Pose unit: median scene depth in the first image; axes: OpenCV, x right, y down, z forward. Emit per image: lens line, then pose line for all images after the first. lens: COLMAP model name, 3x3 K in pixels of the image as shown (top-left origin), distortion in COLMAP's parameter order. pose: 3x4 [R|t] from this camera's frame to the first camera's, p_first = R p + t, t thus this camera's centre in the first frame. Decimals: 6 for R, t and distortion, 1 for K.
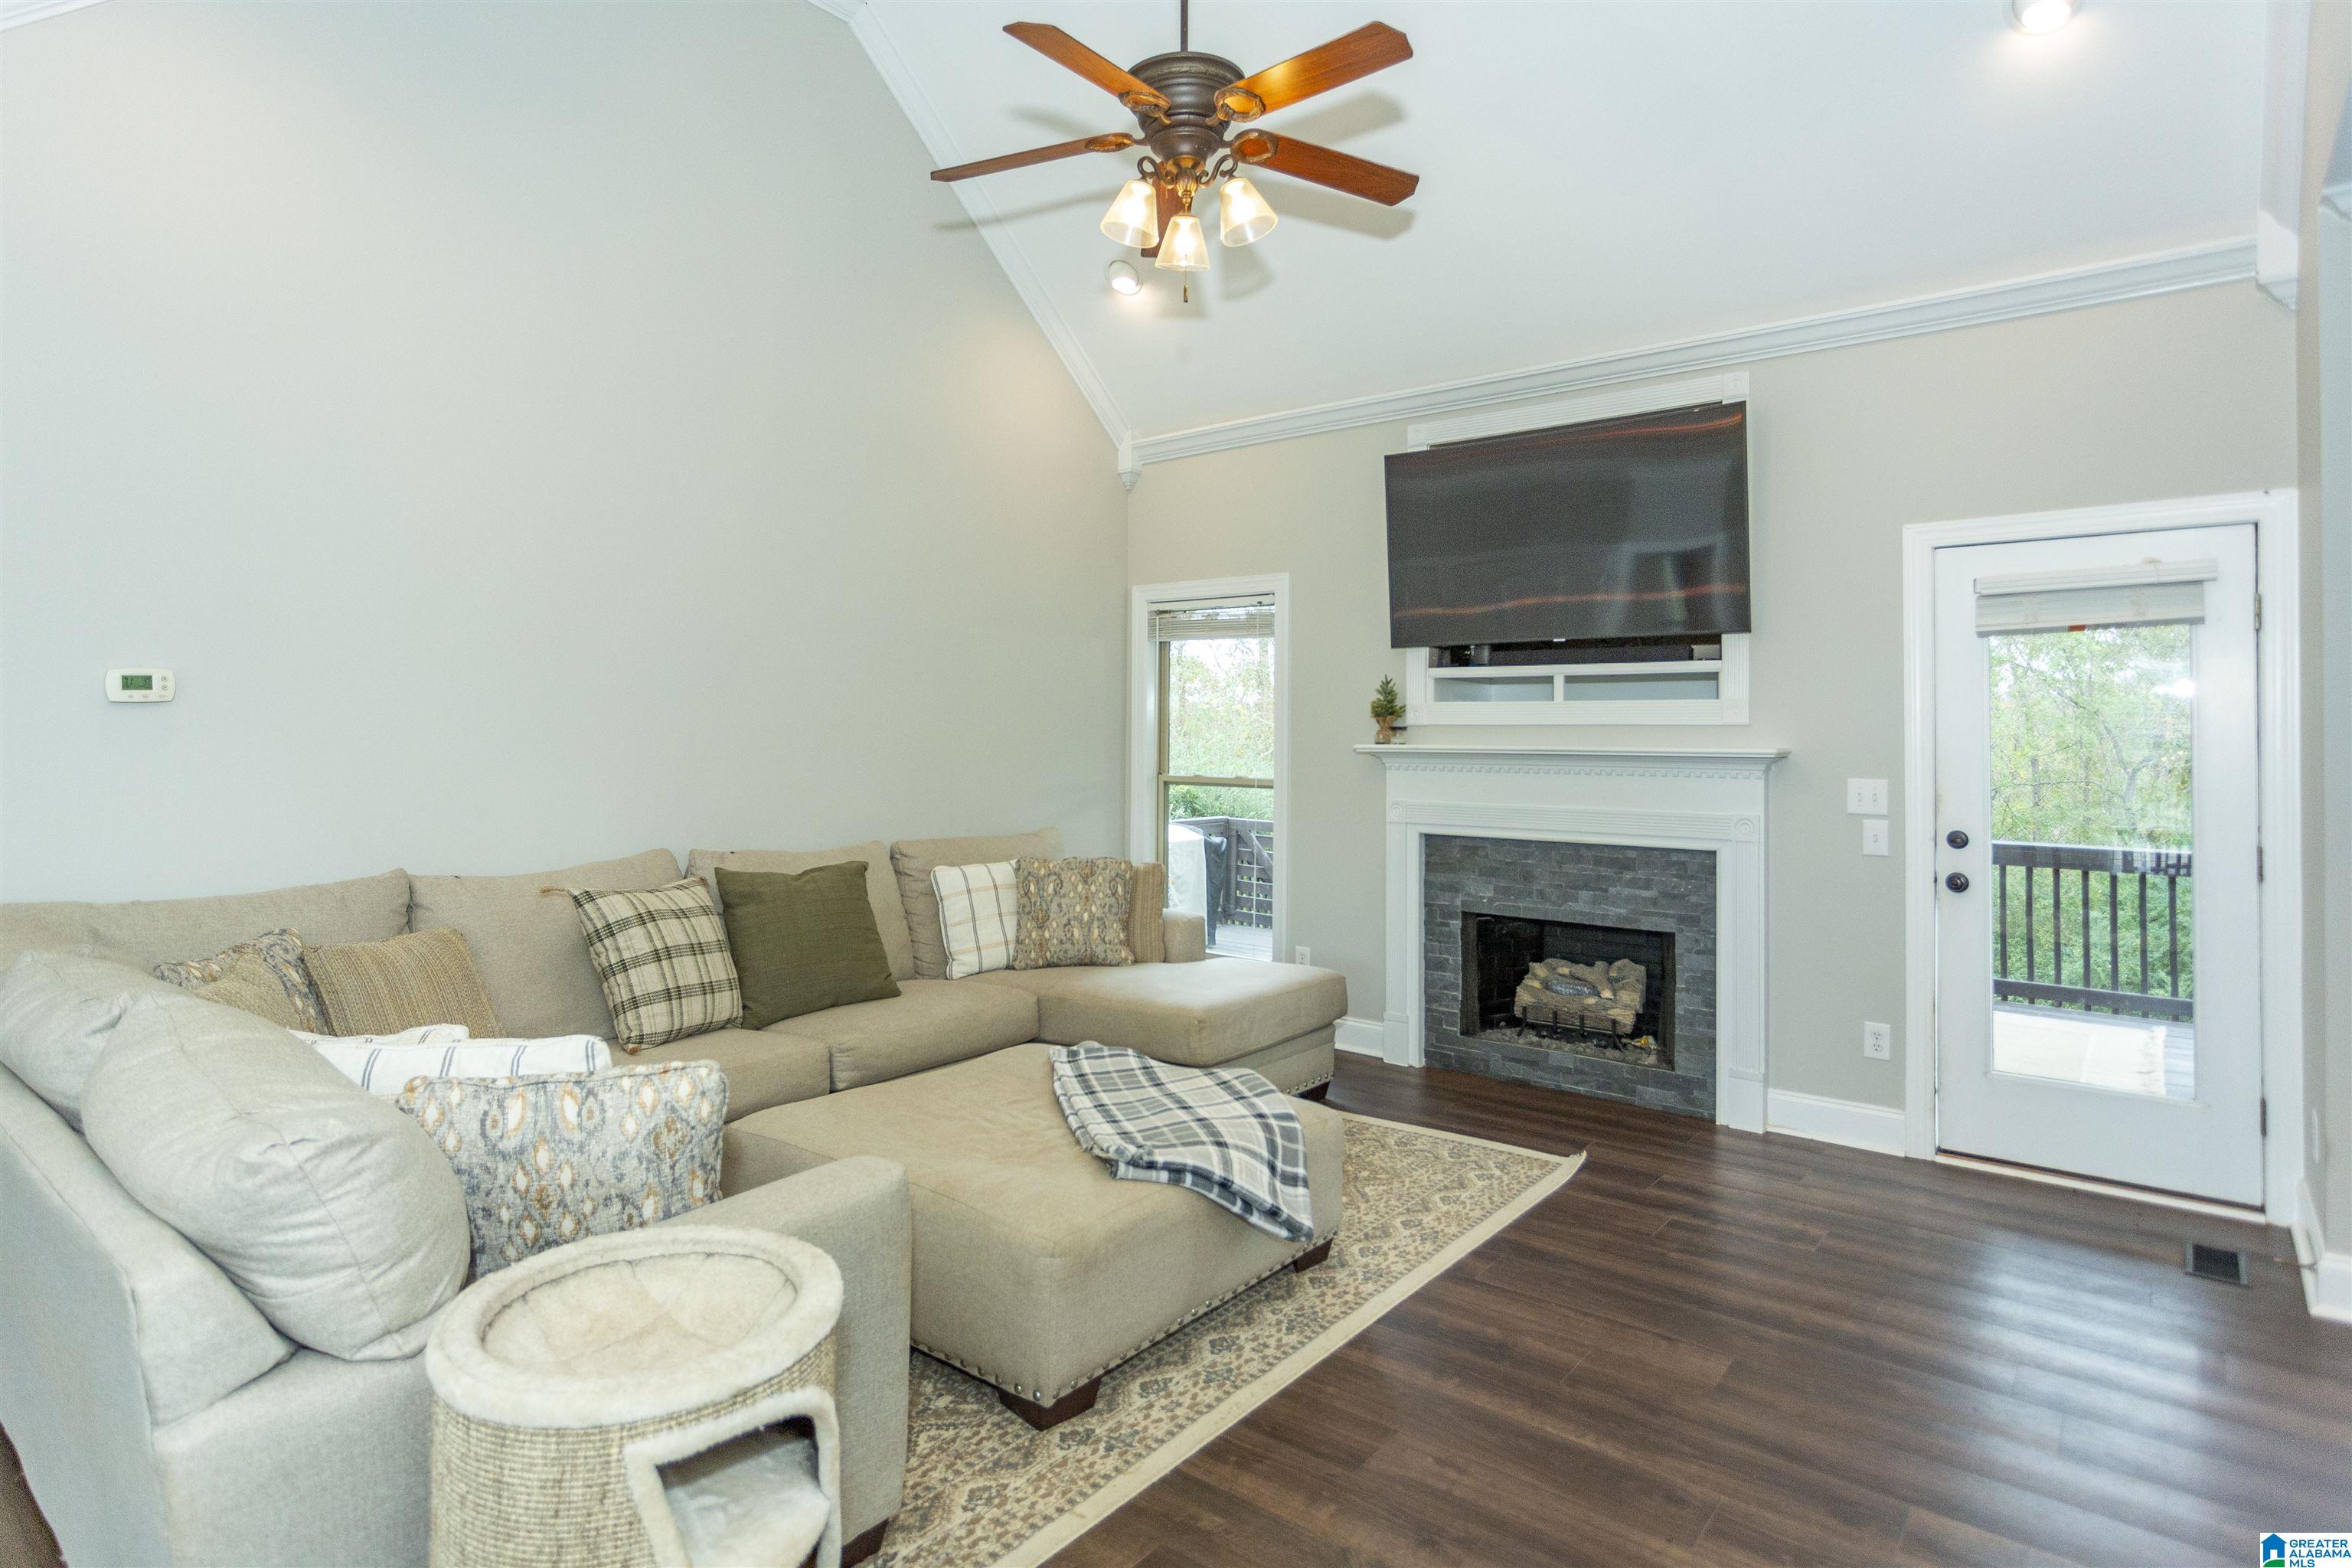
lens RADIAL K [[1233.7, 0, 1179.8], [0, 1233.7, 718.1], [0, 0, 1]] dist [-0.000386, 0.002032]
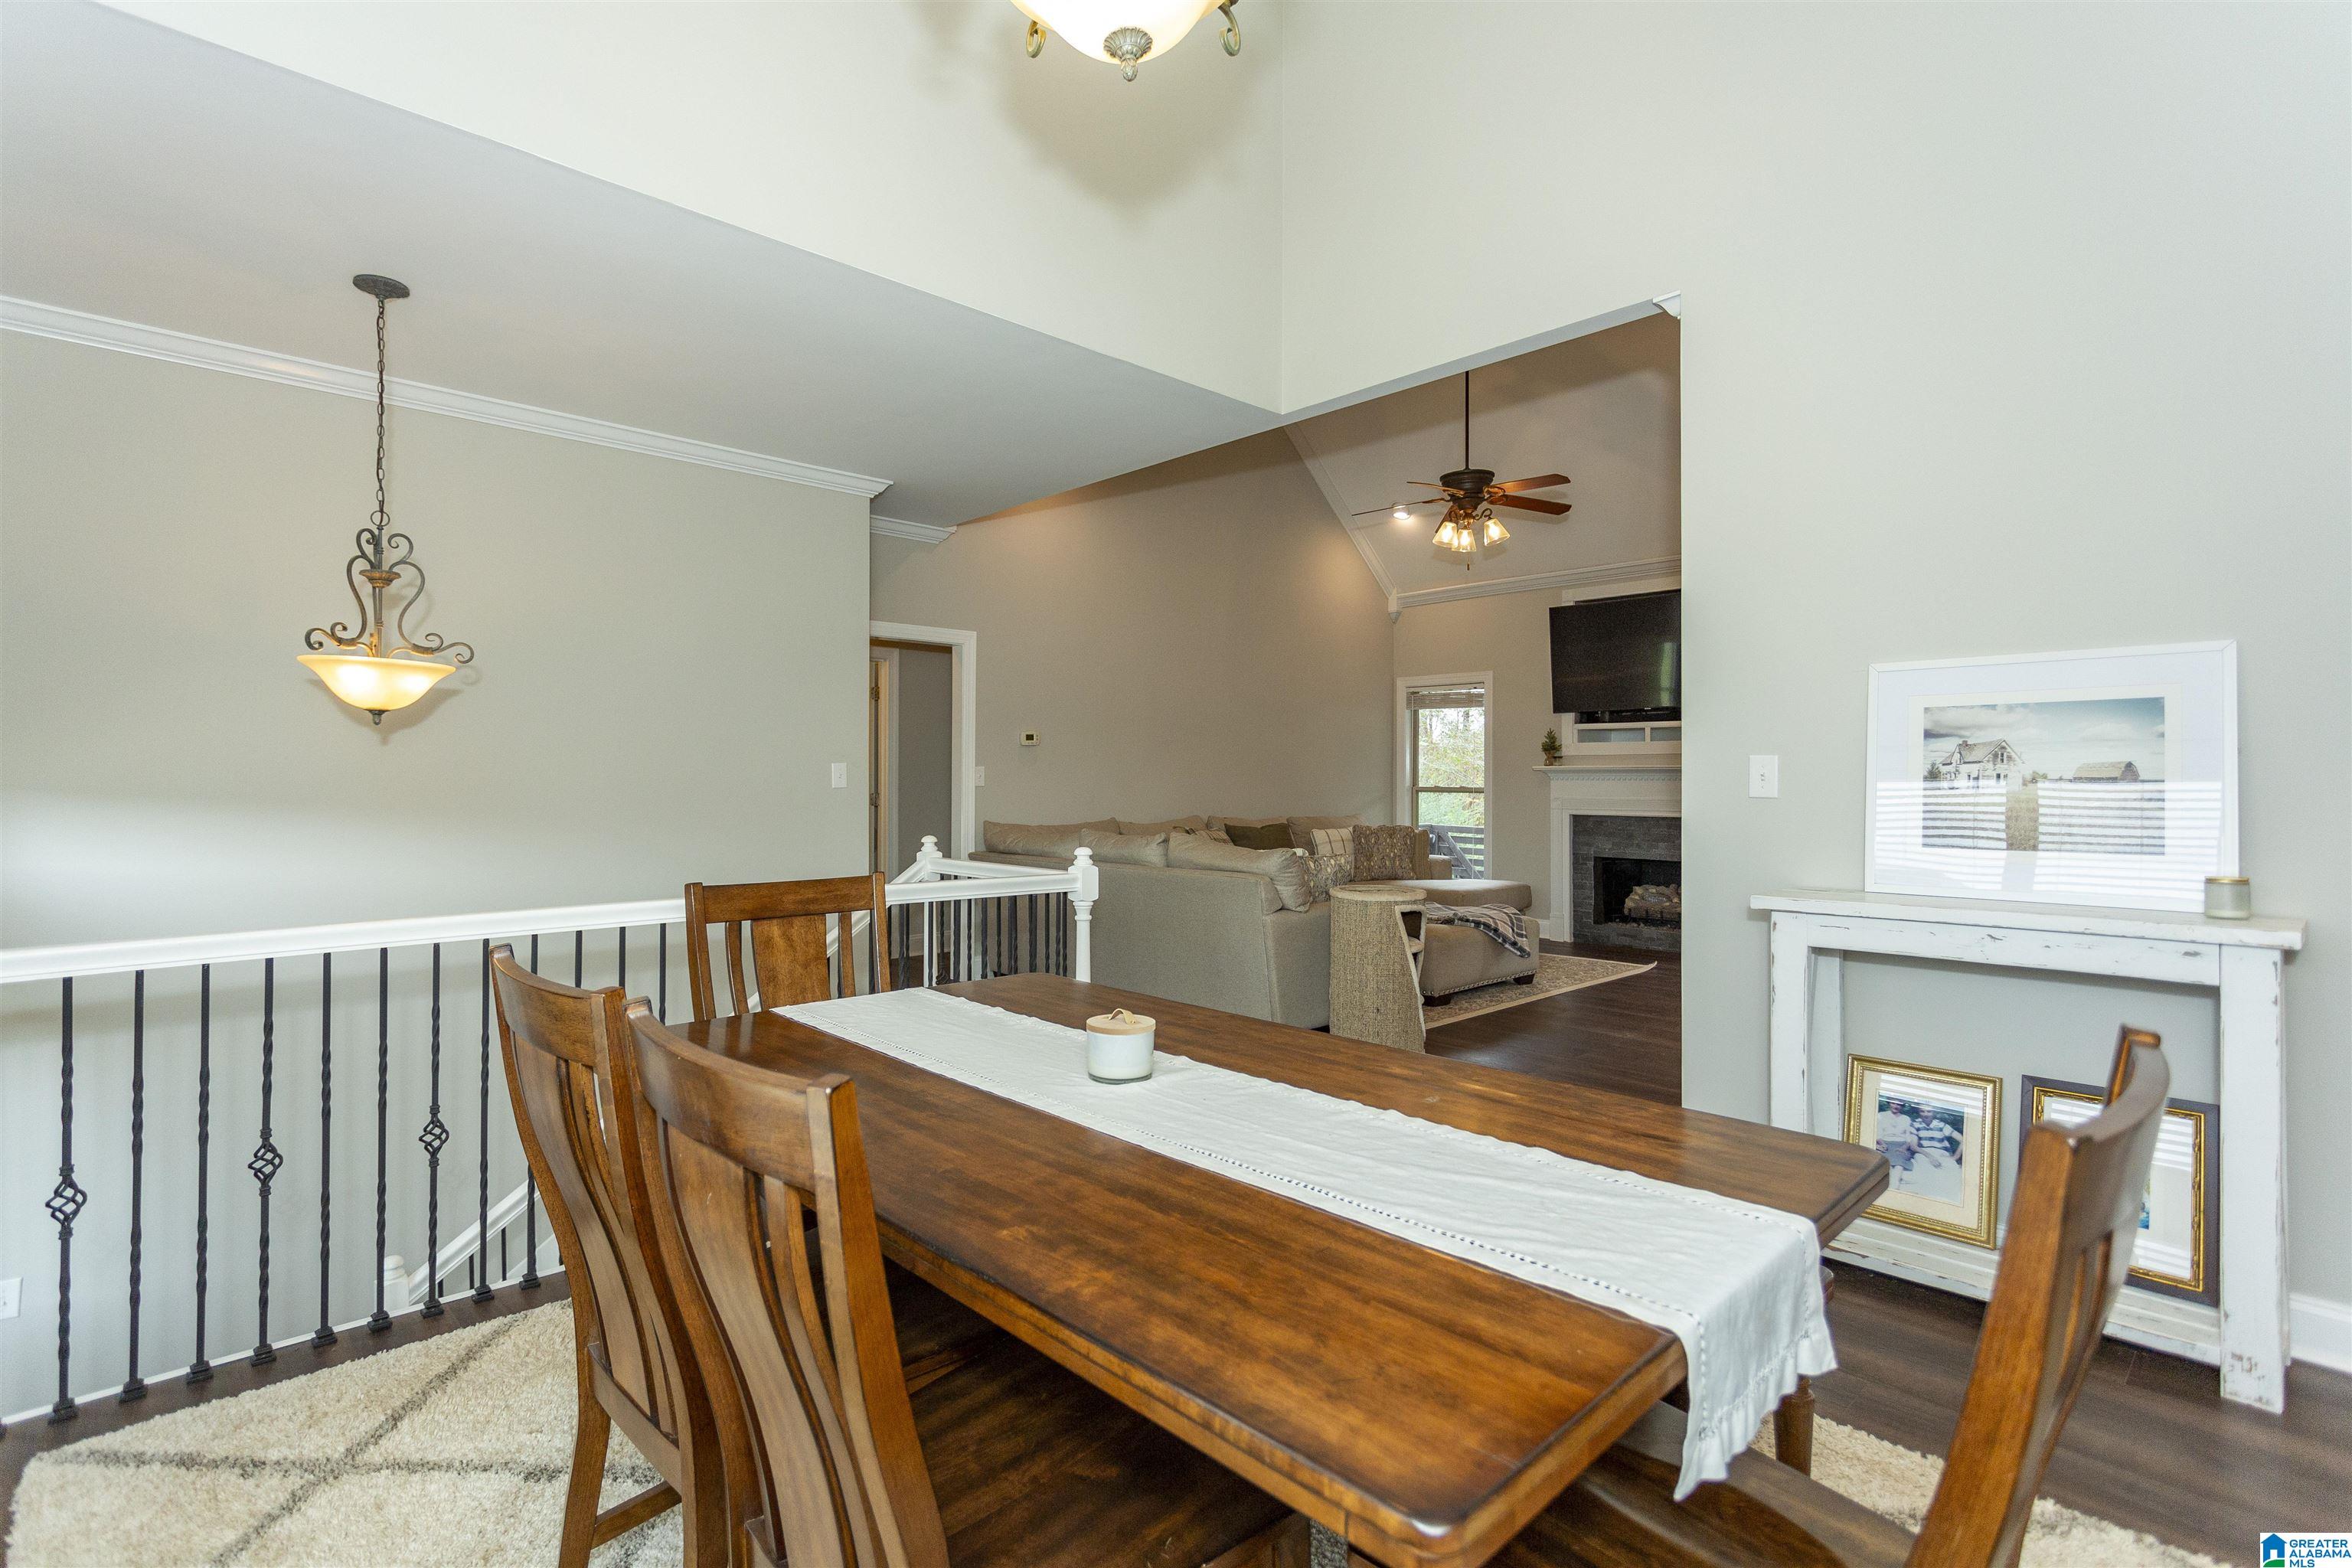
lens RADIAL K [[1120.2, 0, 1217.6], [0, 1120.2, 760.1], [0, 0, 1]] dist [0.005280, 0.004107]
pose [[0.994439, -0.005998, -0.105140, -0.174933], [0.005666, 0.999978, -0.003458, 0.018222], [0.105158, 0.002843, 0.994451, -0.826714]]
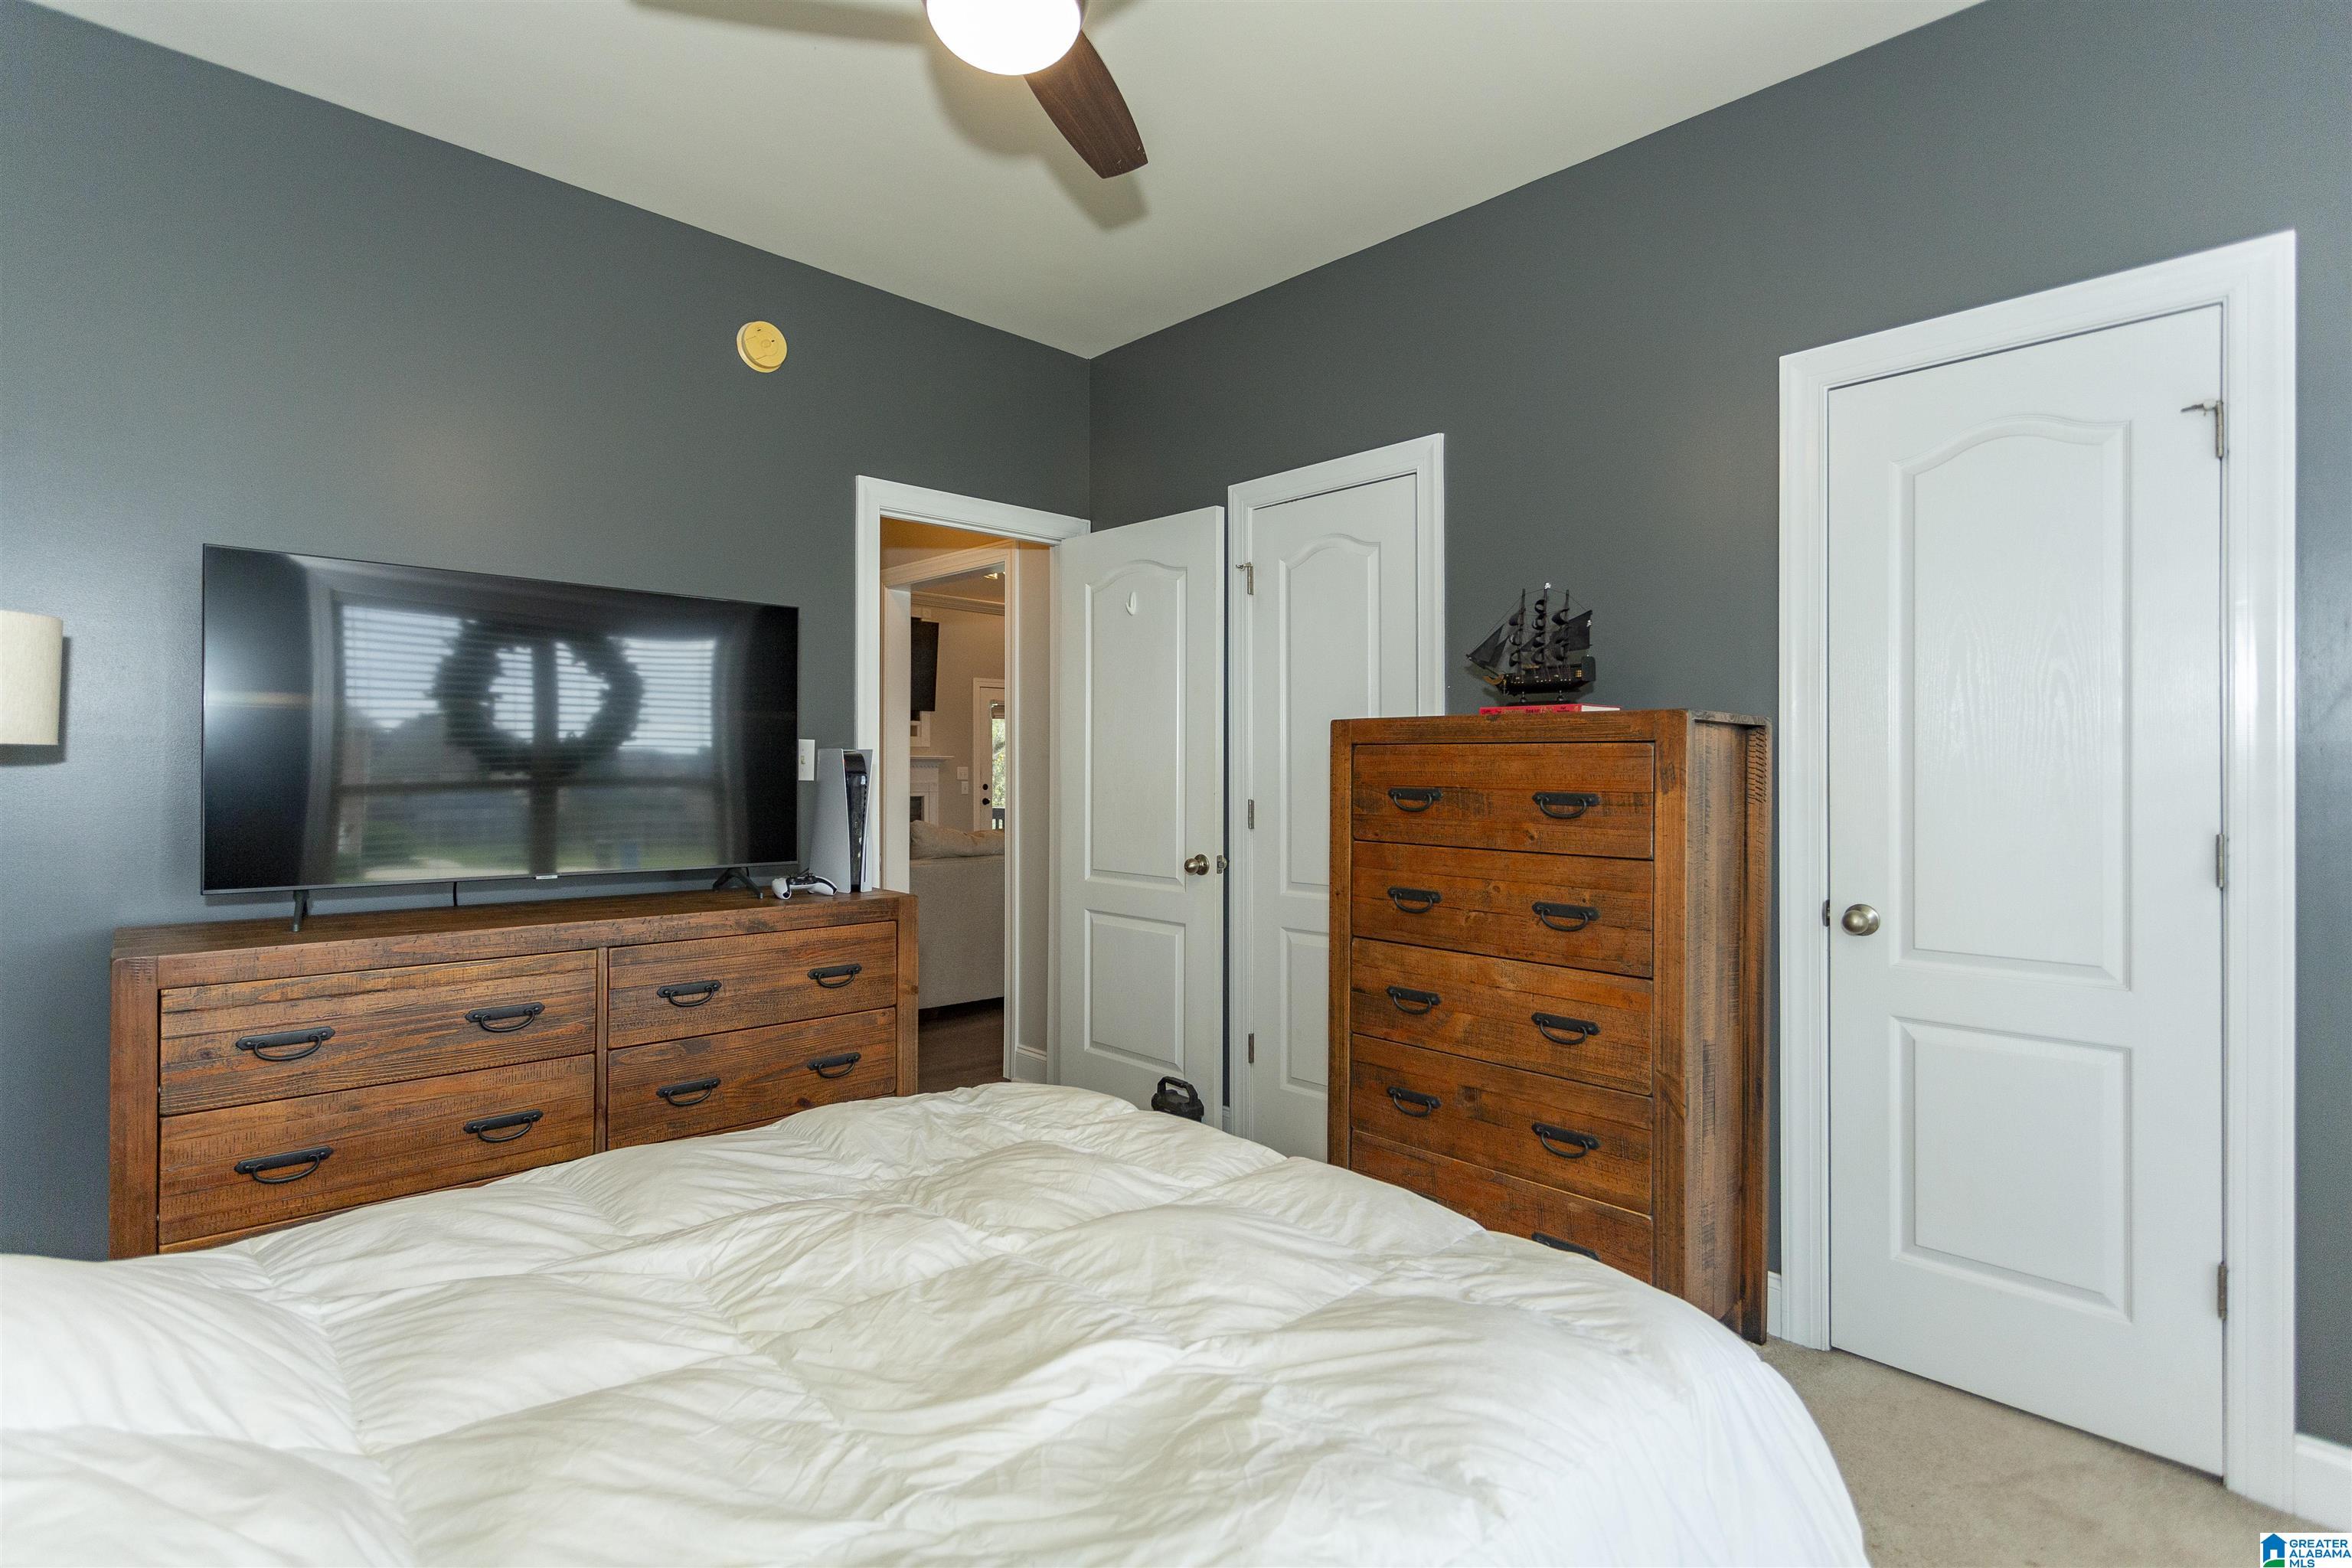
lens RADIAL K [[1120.2, 0, 1171.0], [0, 1120.2, 772.9], [0, 0, 1]] dist [0.005280, 0.004107]
pose [[0.111546, -0.004997, 0.993747, -1.814129], [-0.017985, 0.999813, 0.007046, 0.034666], [-0.993597, -0.018658, 0.111435, 0.235448]]
